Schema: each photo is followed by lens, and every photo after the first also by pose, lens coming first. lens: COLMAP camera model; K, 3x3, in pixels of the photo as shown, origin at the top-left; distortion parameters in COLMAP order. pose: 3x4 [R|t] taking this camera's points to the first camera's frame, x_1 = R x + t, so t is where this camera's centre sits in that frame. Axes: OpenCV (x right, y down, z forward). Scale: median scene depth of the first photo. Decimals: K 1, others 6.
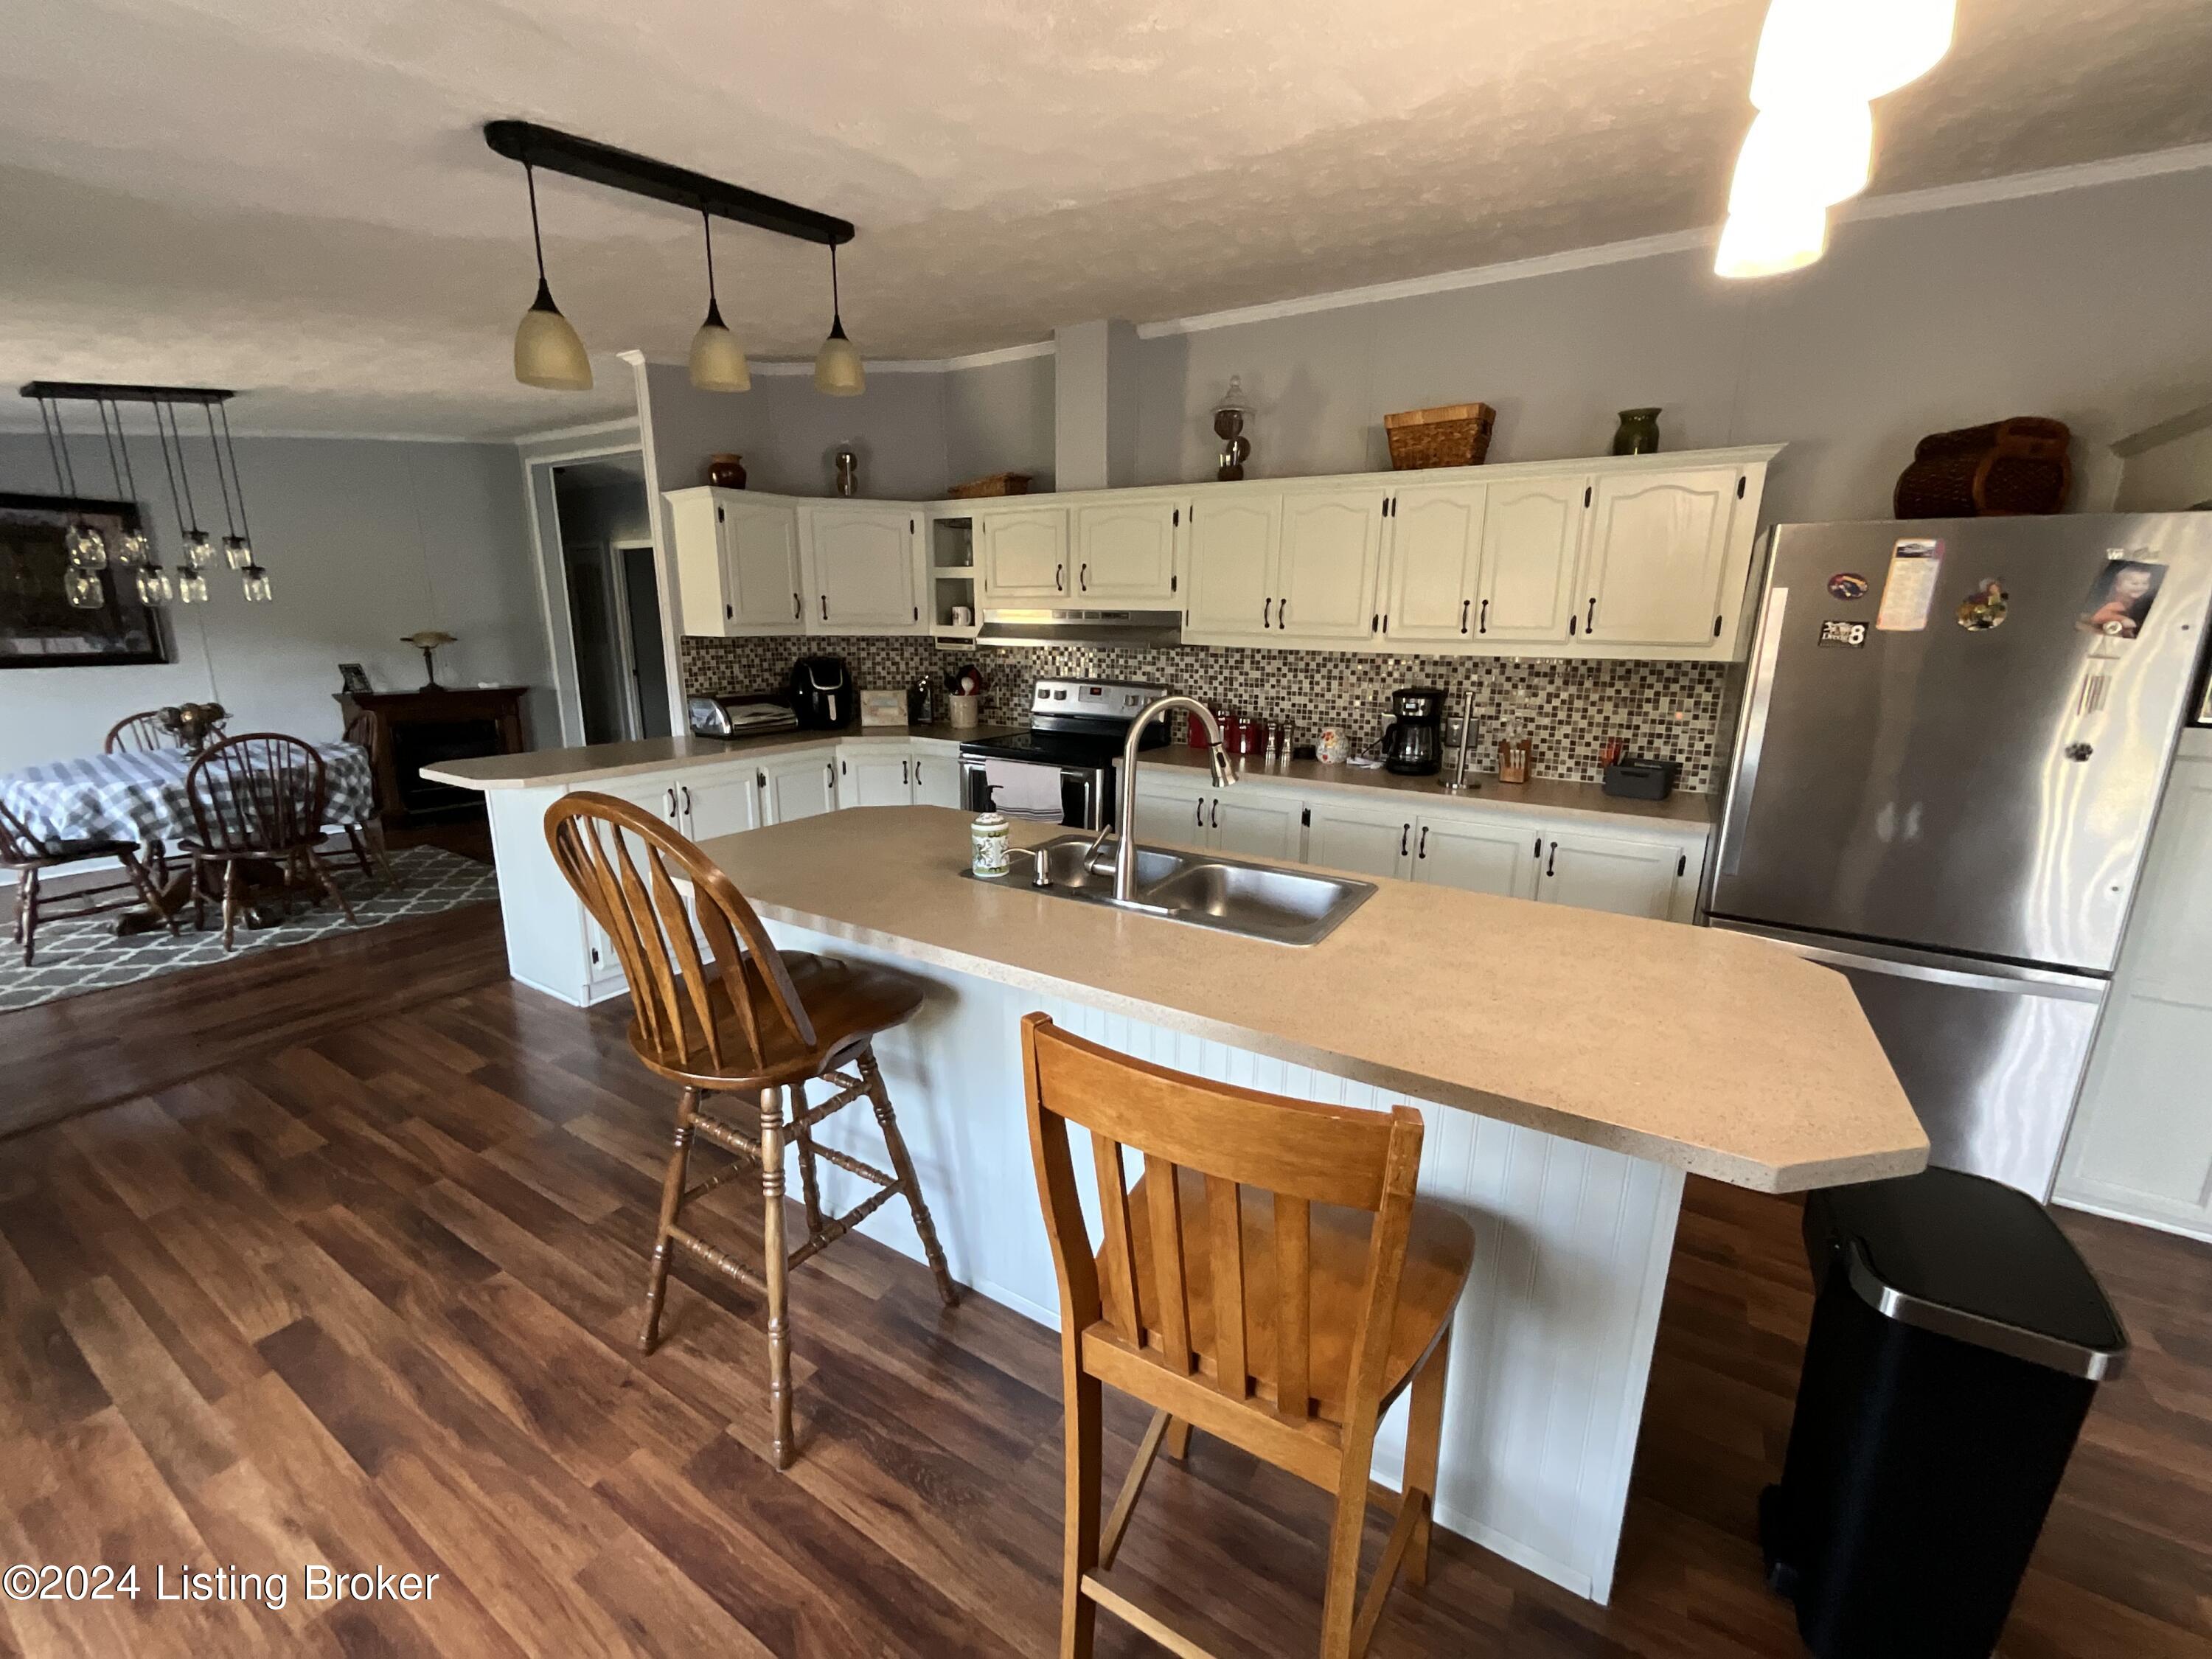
lens RADIAL K [[896.1, 0, 1106.0], [0, 896.1, 829.5], [0, 0, 1]] dist [0.000225, 0.000001]
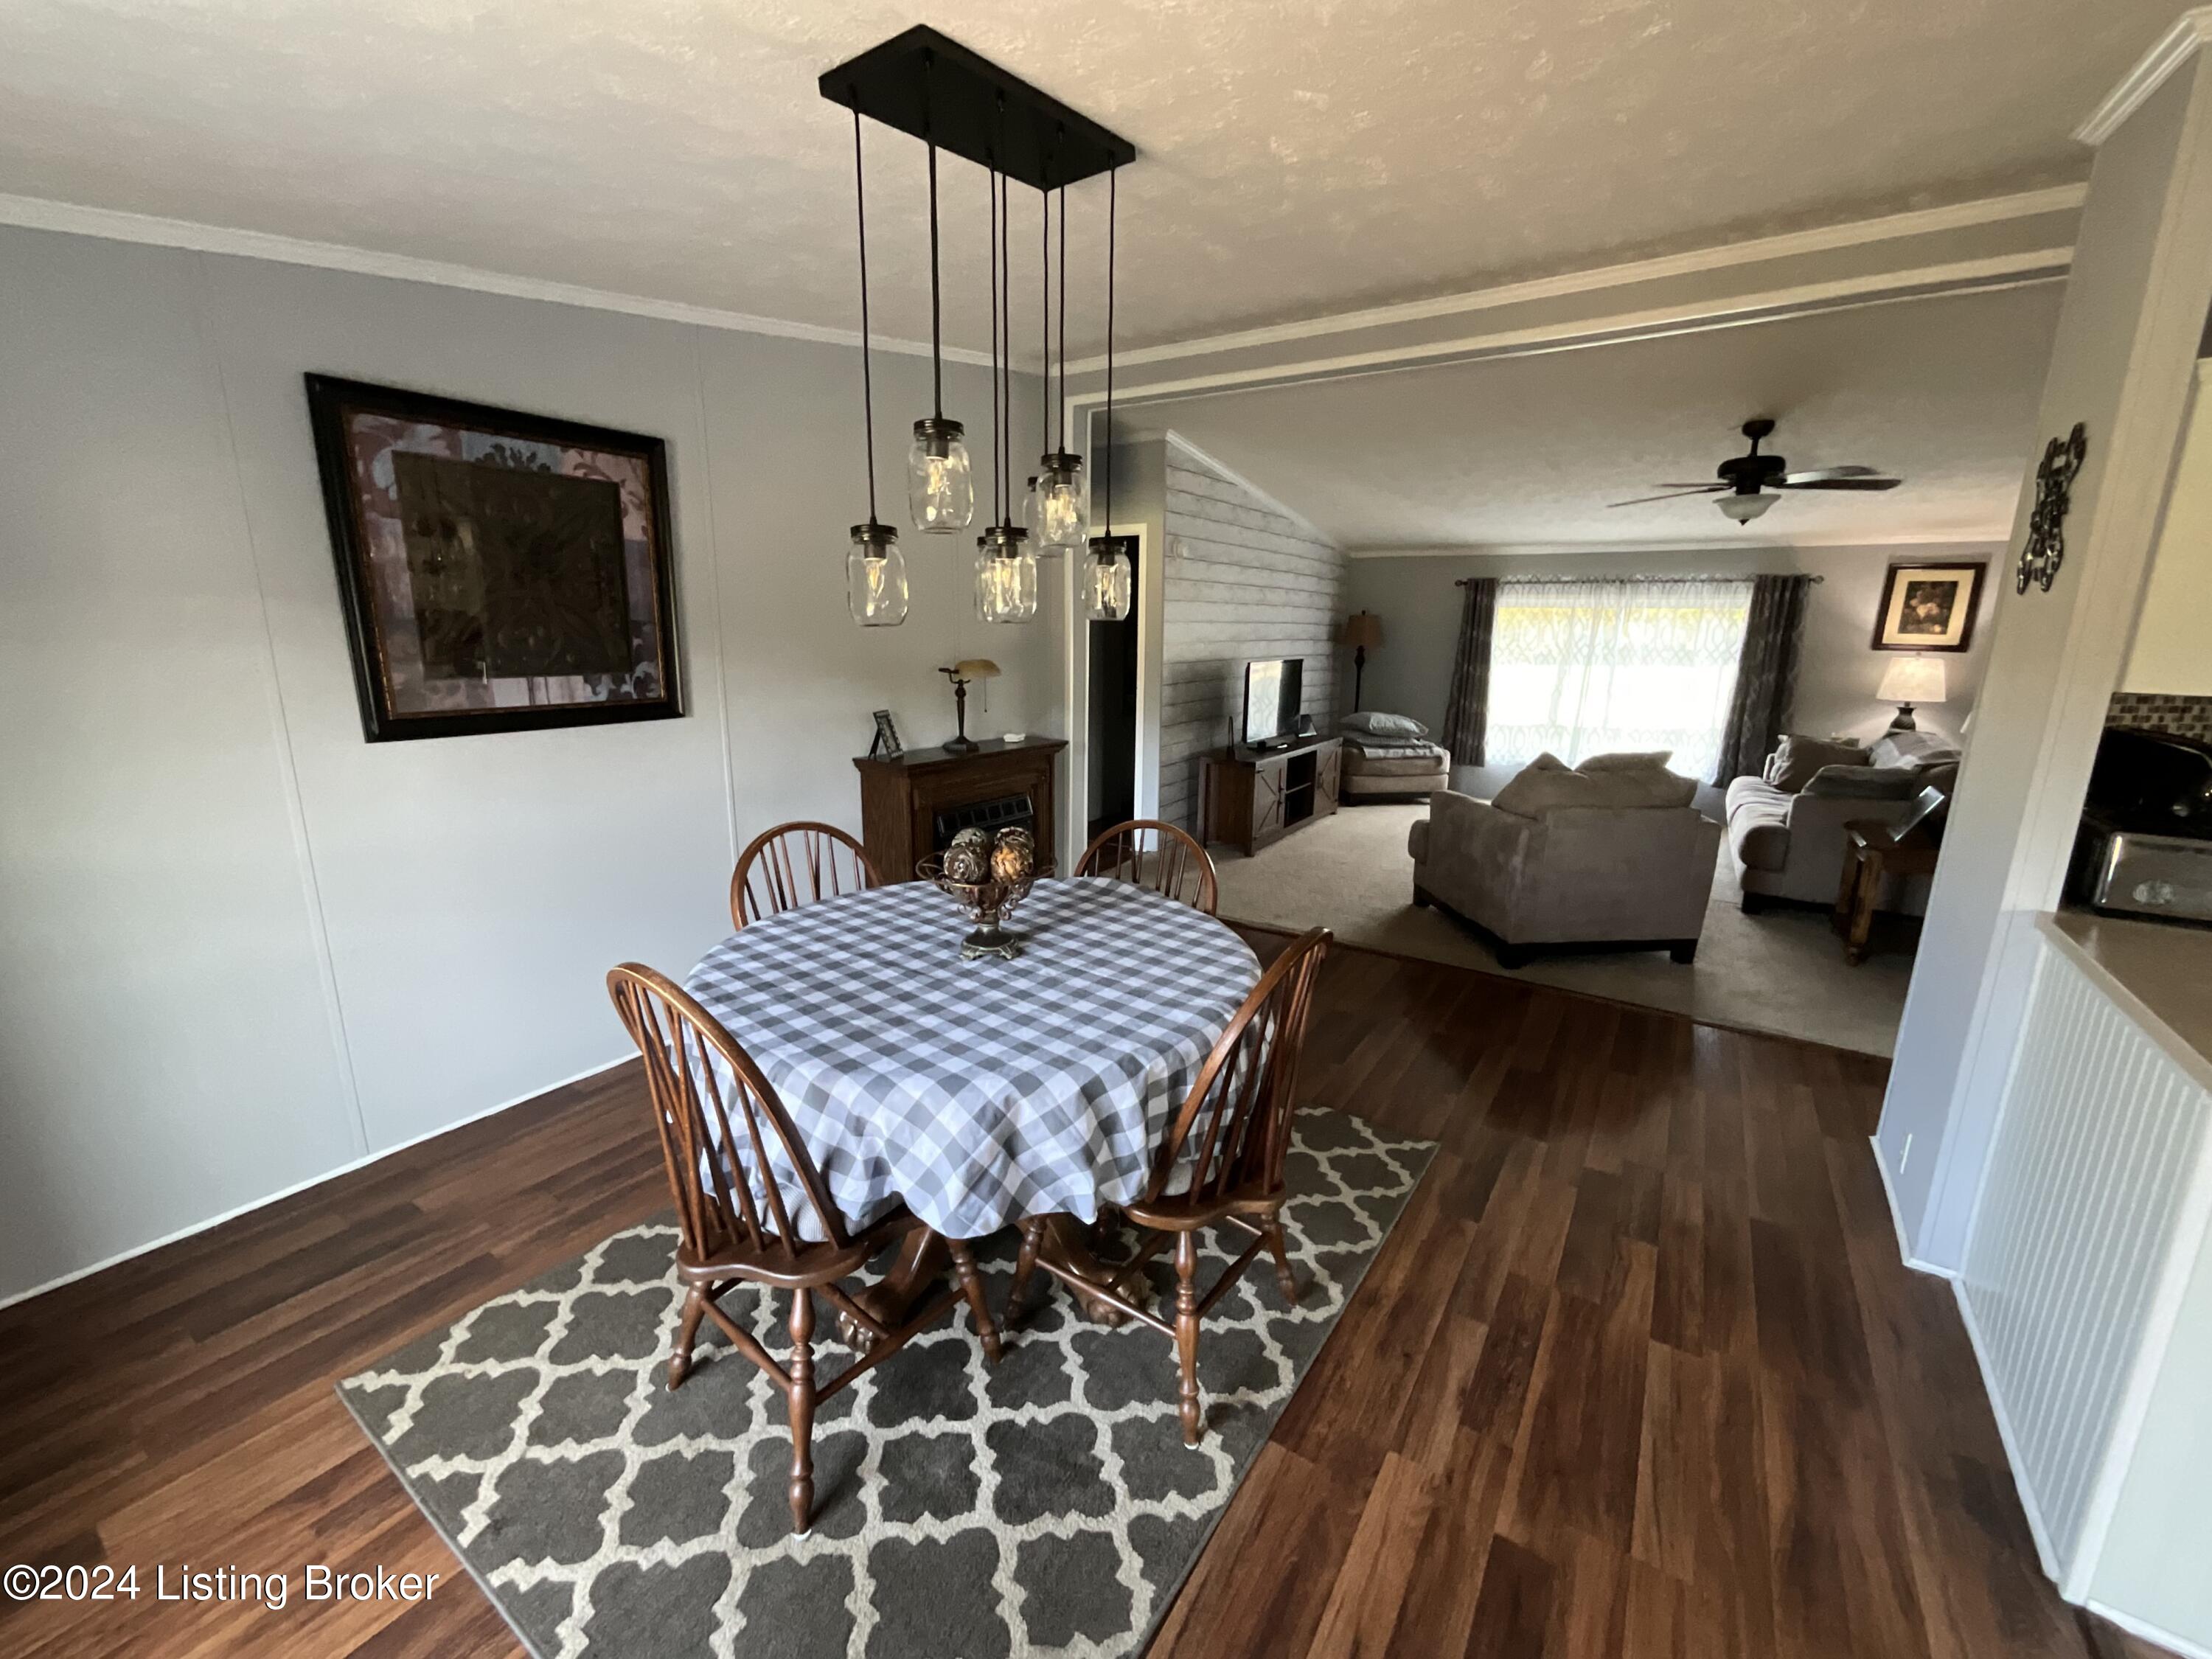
lens RADIAL K [[896.1, 0, 1106.0], [0, 896.1, 829.5], [0, 0, 1]] dist [0.000225, 0.000001]
pose [[0.999525, 0.009211, -0.029409, -0.970914], [-0.009425, 0.999930, -0.007155, -0.143128], [0.029341, 0.007429, 0.999542, 0.550941]]
